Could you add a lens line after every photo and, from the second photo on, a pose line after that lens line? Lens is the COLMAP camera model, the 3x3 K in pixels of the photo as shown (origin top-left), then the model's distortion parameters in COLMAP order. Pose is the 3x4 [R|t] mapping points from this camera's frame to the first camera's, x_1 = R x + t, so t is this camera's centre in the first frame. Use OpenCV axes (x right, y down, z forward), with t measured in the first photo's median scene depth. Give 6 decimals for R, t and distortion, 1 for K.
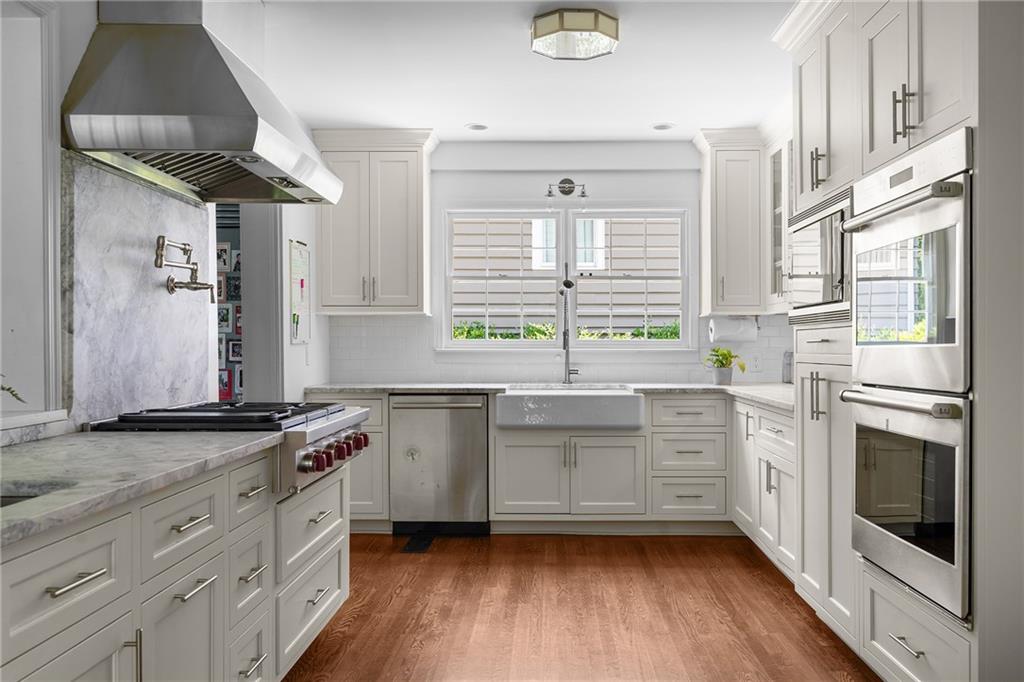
lens RADIAL K [[876.8, 0, 514.2], [0, 876.8, 343.4], [0, 0, 1]] dist [0.016467, 0.008933]
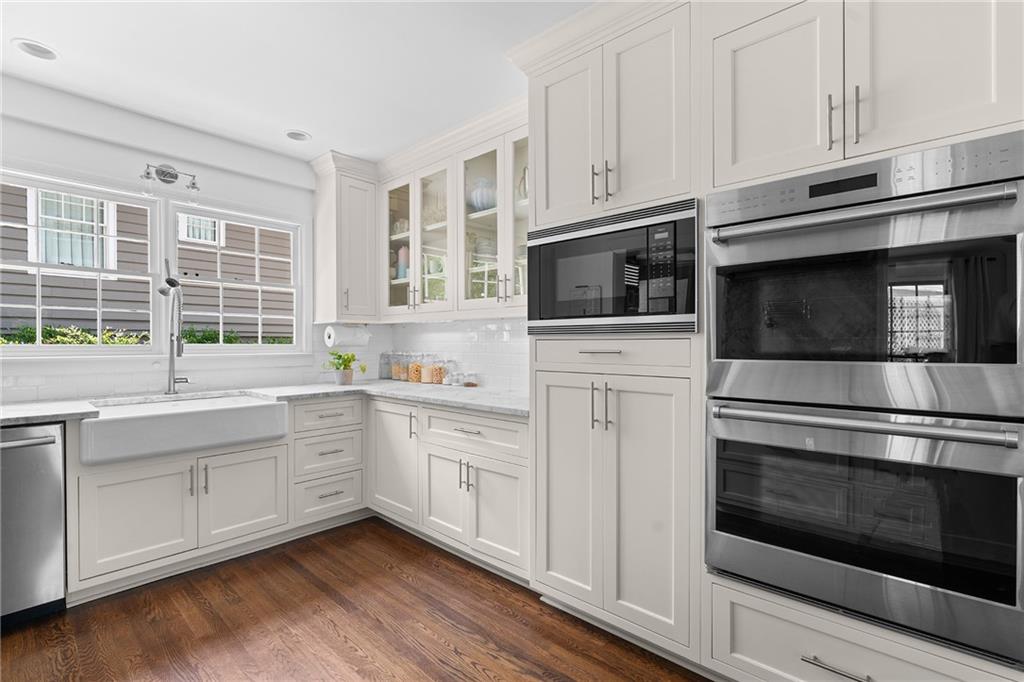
lens RADIAL K [[467.9, 0, 510.7], [0, 467.9, 344.7], [0, 0, 1]] dist [-0.005888, 0.000842]
pose [[0.642721, -0.003235, 0.766094, -0.089902], [-0.003097, 0.999972, 0.006821, -0.009455], [-0.766094, -0.006756, 0.642693, 0.476338]]
